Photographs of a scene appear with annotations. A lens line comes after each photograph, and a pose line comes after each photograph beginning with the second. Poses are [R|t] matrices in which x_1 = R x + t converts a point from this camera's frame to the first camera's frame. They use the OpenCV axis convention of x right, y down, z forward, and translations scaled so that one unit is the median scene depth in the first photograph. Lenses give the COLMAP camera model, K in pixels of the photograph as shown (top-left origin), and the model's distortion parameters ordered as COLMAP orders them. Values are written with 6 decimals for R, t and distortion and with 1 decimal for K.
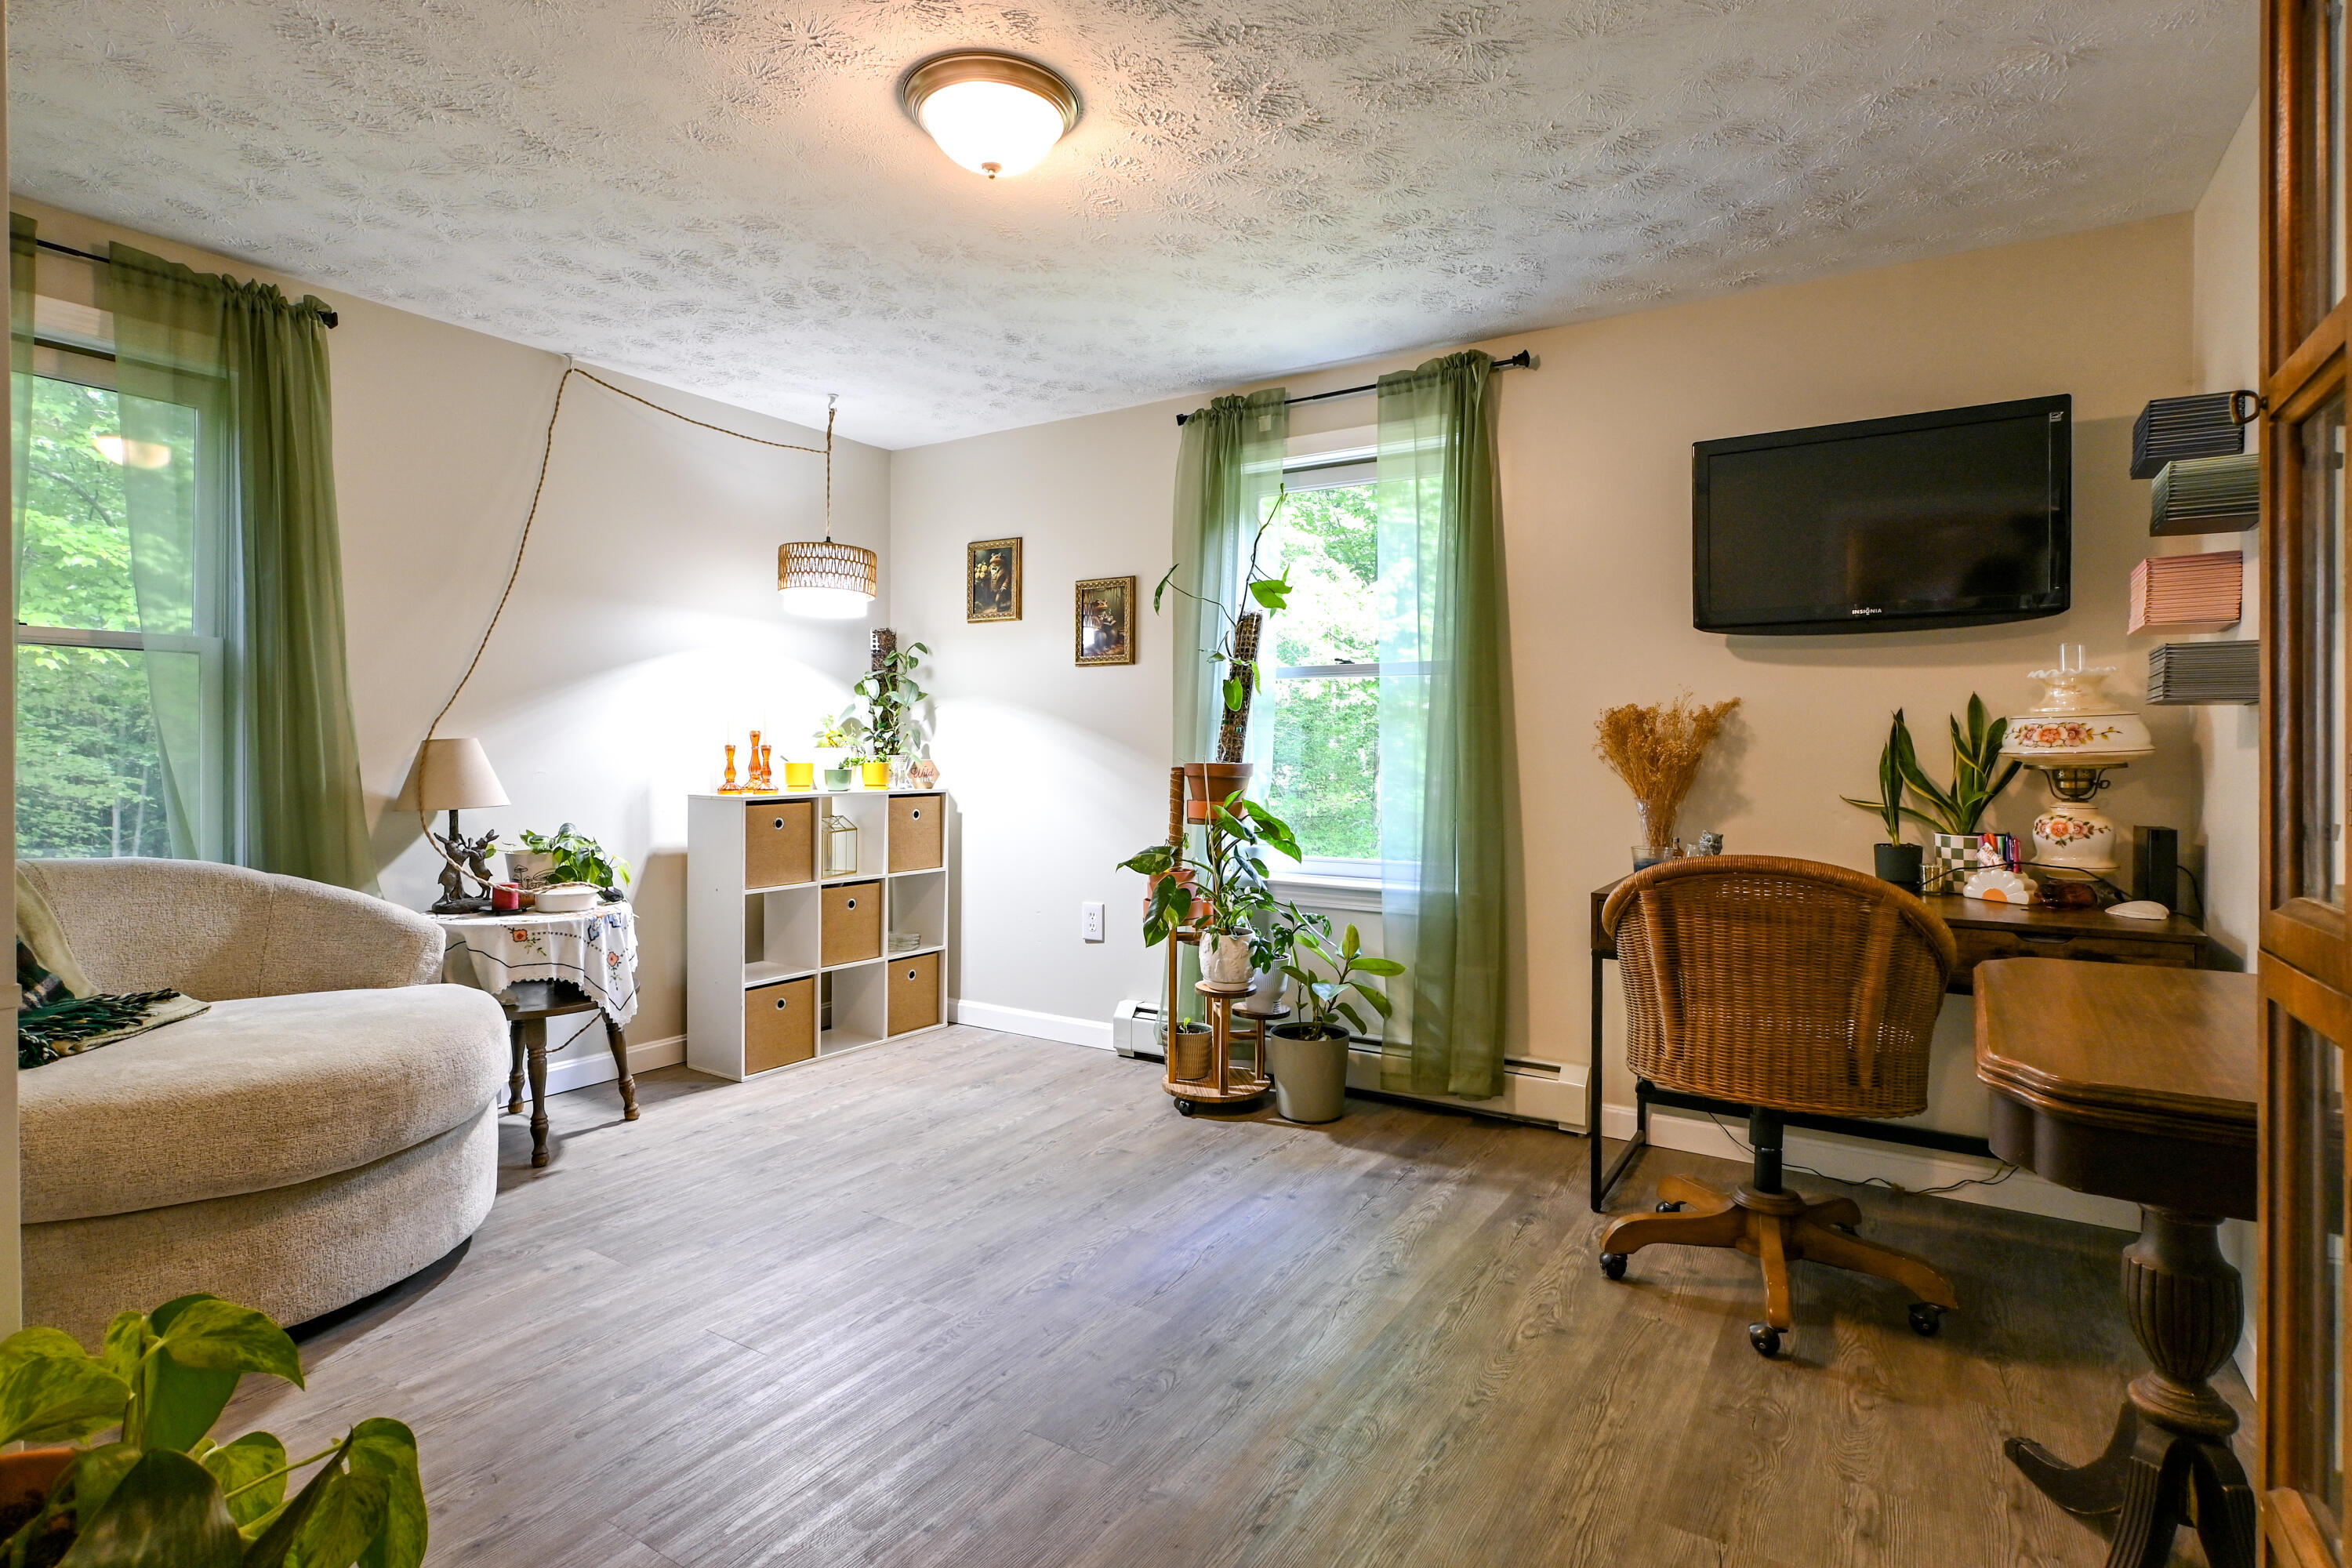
lens RADIAL K [[1185.0, 0, 1170.5], [0, 1185.0, 763.2], [0, 0, 1]] dist [-0.002825, 0.002630]
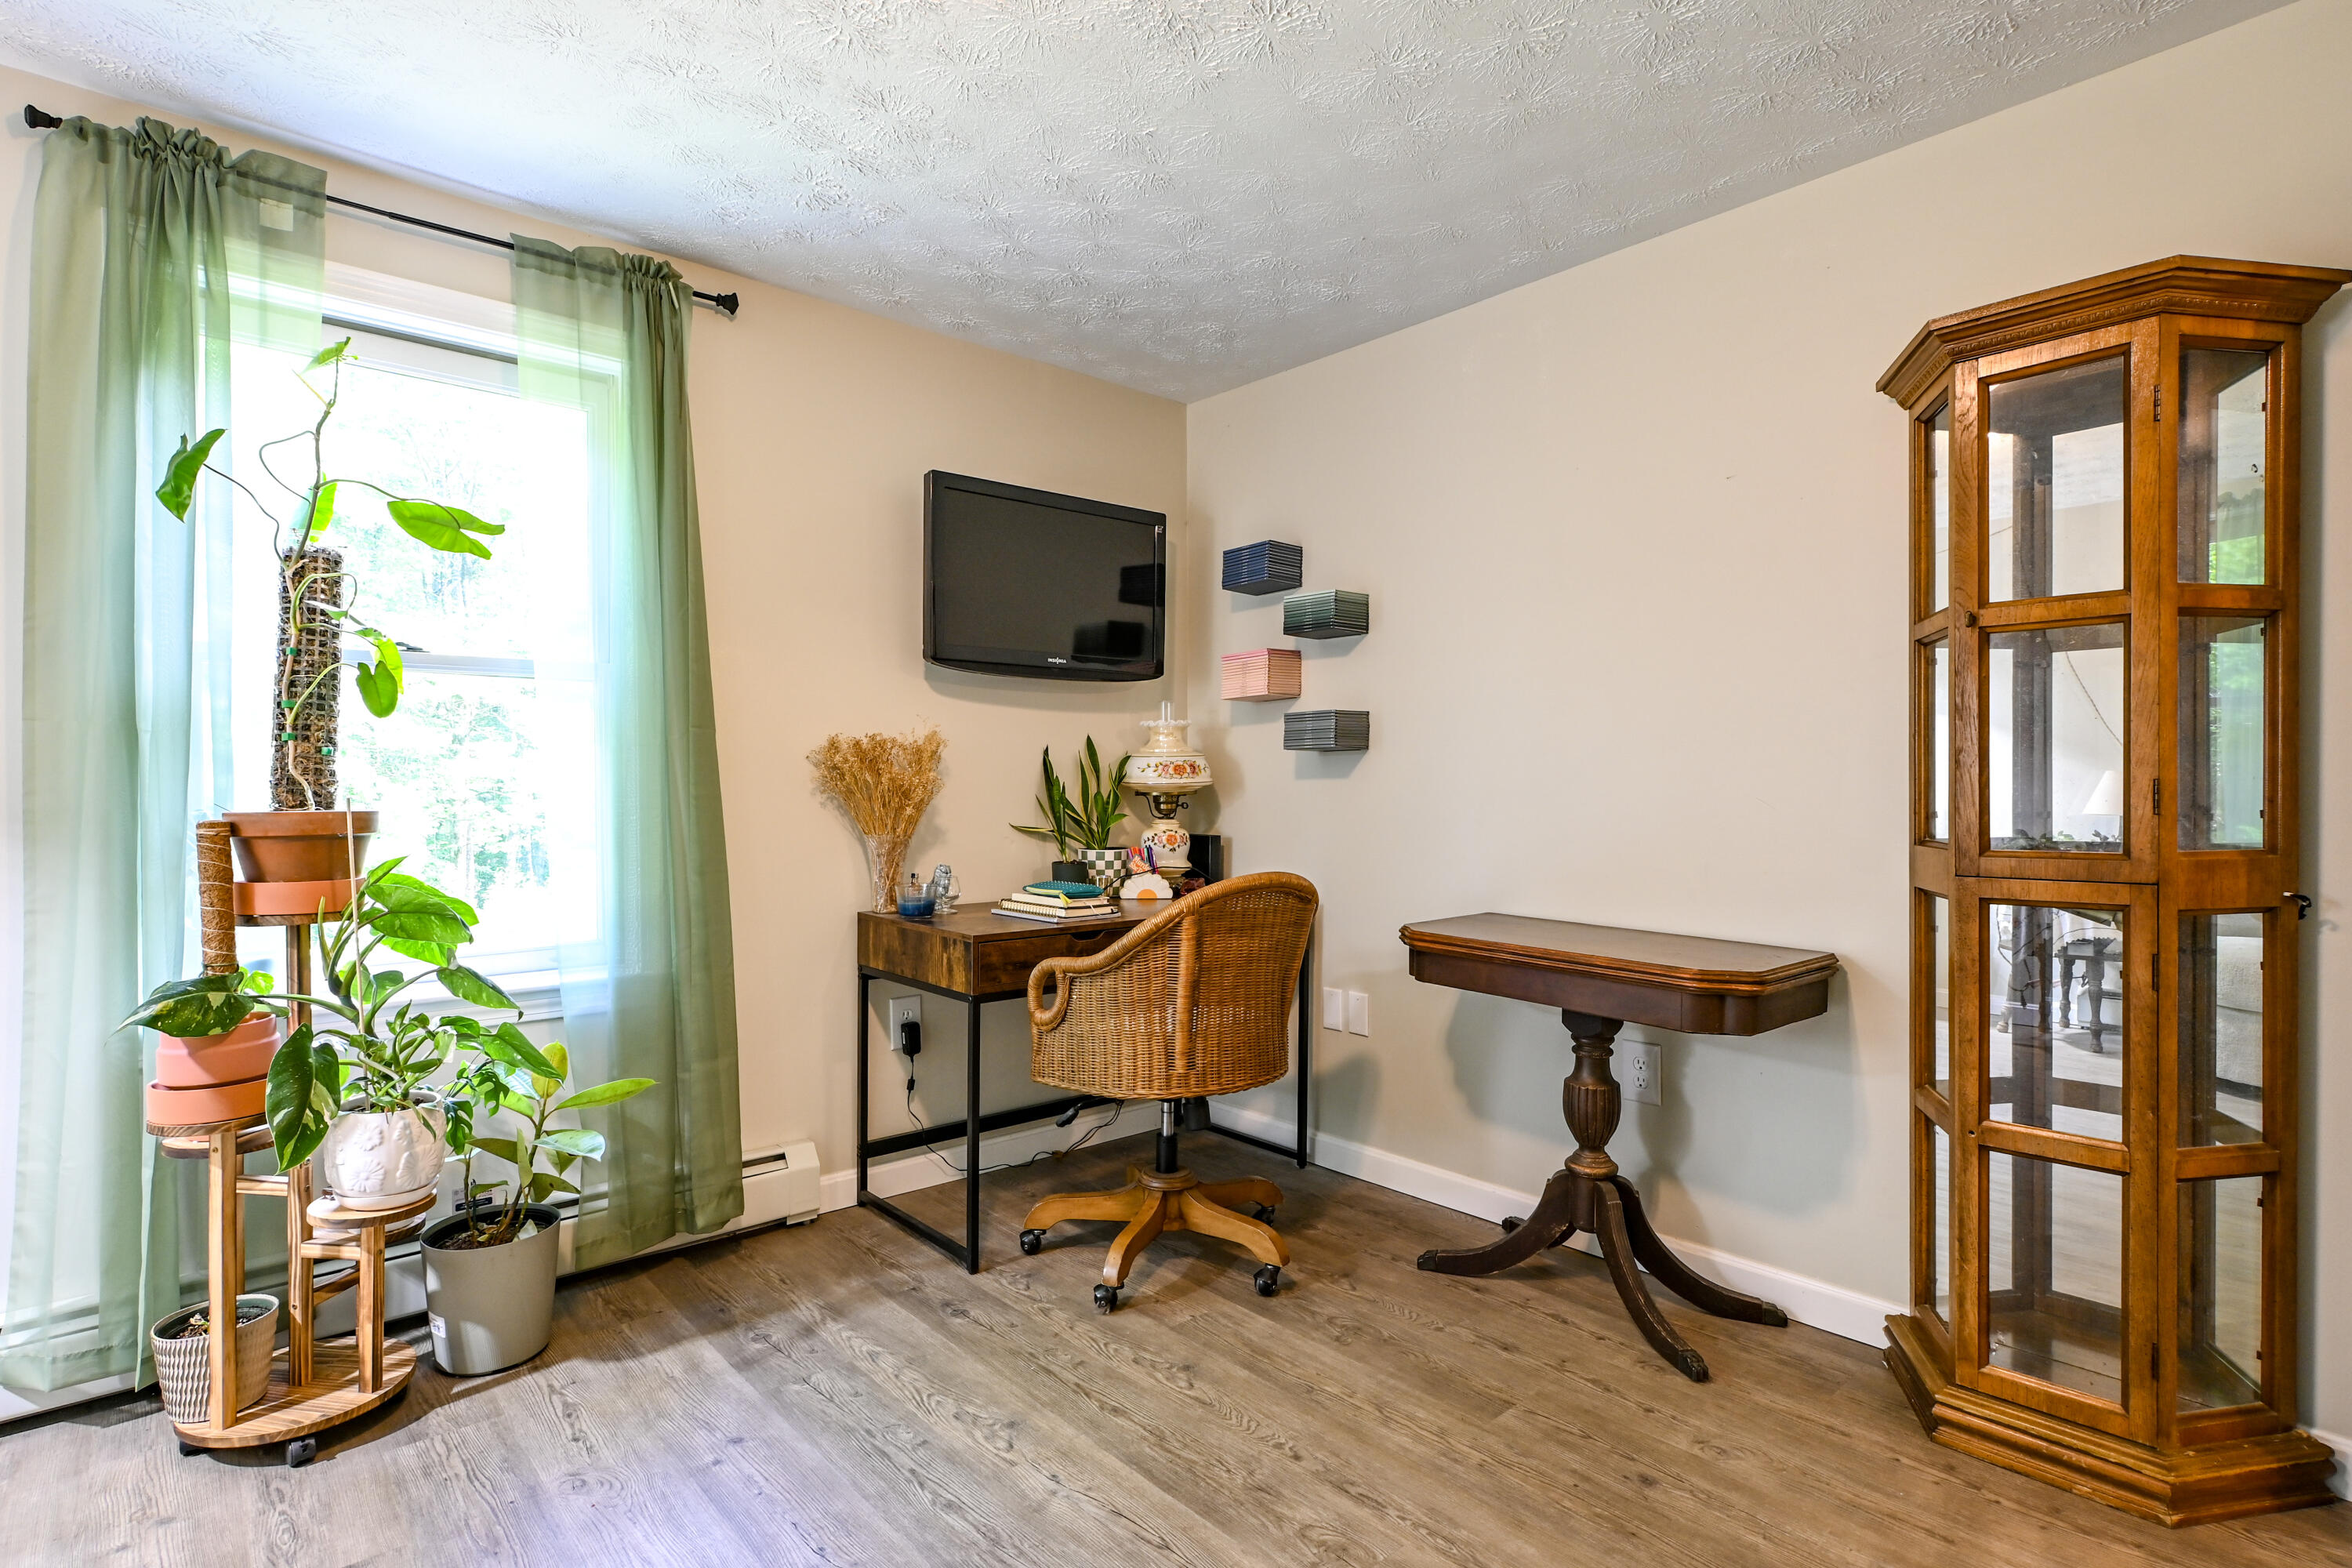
lens RADIAL K [[1185.0, 0, 1181.2], [0, 1185.0, 794.5], [0, 0, 1]] dist [-0.002825, 0.002630]
pose [[0.261157, -0.016663, 0.965153, -0.459210], [0.011410, 0.999834, 0.014174, -0.012486], [-0.965229, 0.007311, 0.261304, 0.543057]]
